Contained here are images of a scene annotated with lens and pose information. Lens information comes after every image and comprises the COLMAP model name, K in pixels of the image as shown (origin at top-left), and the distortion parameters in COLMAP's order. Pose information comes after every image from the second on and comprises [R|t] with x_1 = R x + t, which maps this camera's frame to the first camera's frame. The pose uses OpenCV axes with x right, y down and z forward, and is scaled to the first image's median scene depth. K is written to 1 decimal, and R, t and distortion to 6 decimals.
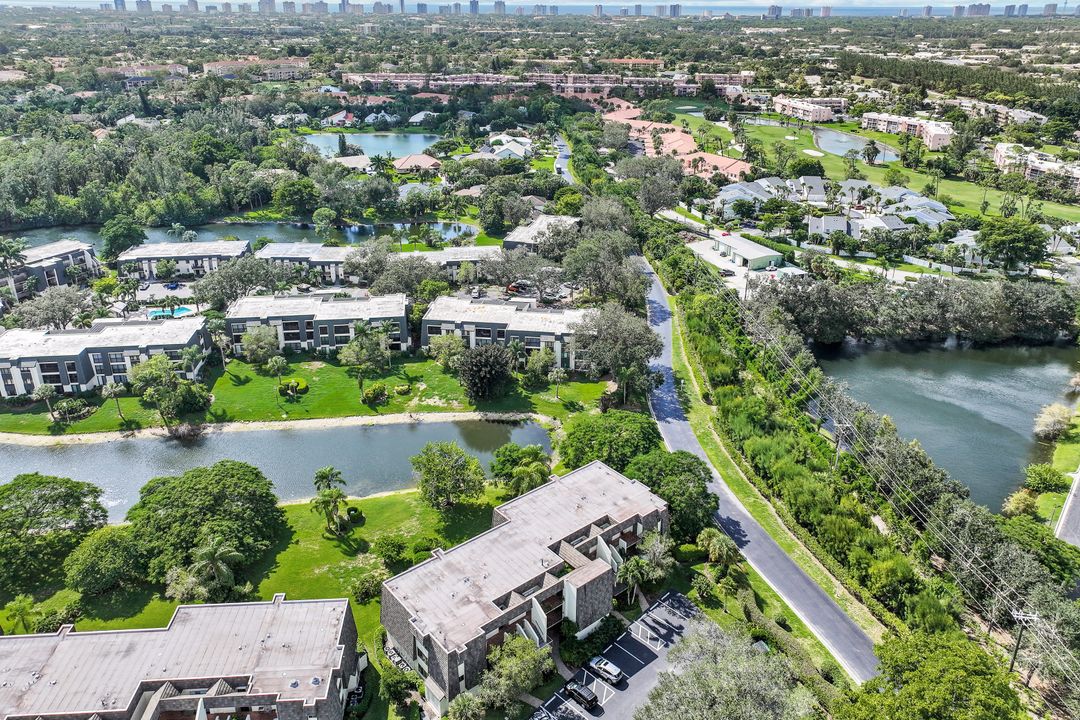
lens RADIAL K [[745.4, 0, 534.4], [0, 745.4, 356.8], [0, 0, 1]] dist [0.010802, 0.003482]
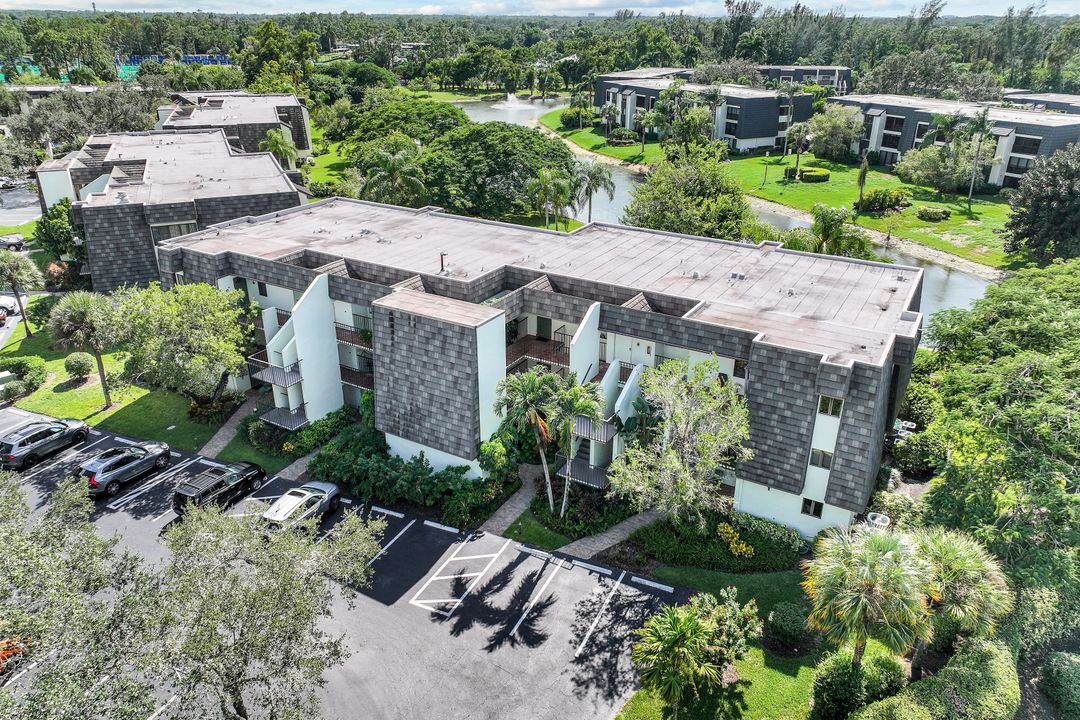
lens RADIAL K [[745.4, 0, 539.1], [0, 745.4, 362.9], [0, 0, 1]] dist [0.010802, 0.003482]
pose [[0.358665, 0.403610, -0.841700, 0.236578], [-0.394049, 0.882878, 0.255443, 0.114026], [0.846218, 0.240053, 0.475700, 0.497332]]
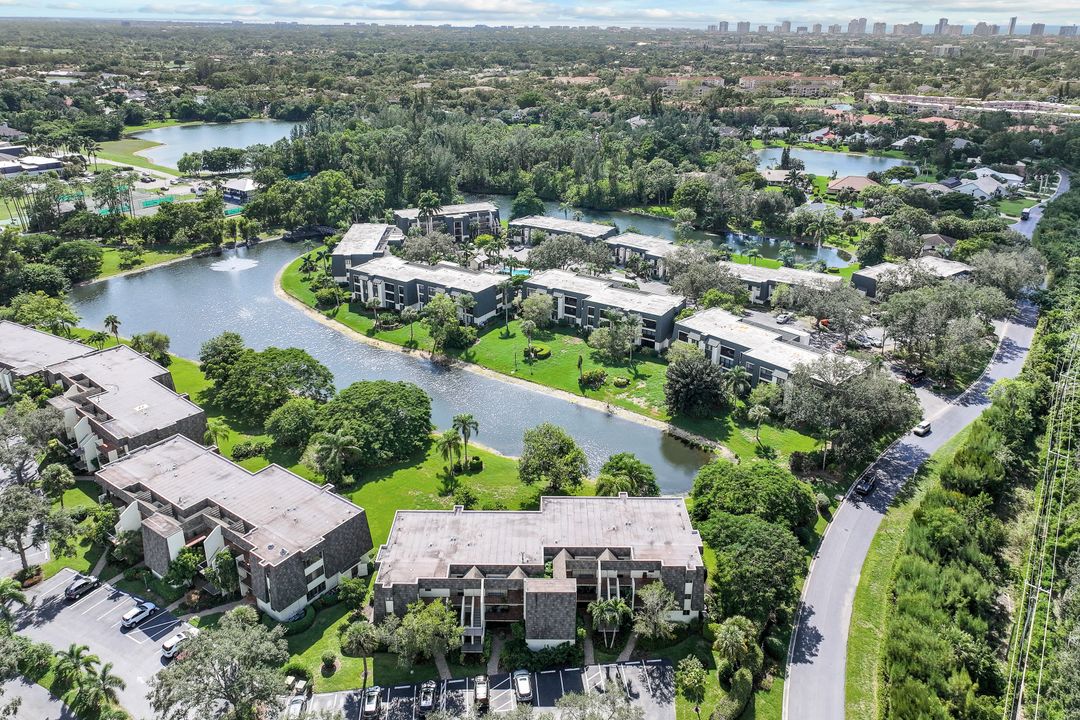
lens RADIAL K [[745.4, 0, 541.9], [0, 745.4, 349.5], [0, 0, 1]] dist [0.010802, 0.003482]
pose [[0.781345, 0.256926, -0.568761, 0.297865], [-0.274303, 0.959963, 0.056815, -0.026108], [0.560587, 0.111620, 0.820538, 0.106725]]
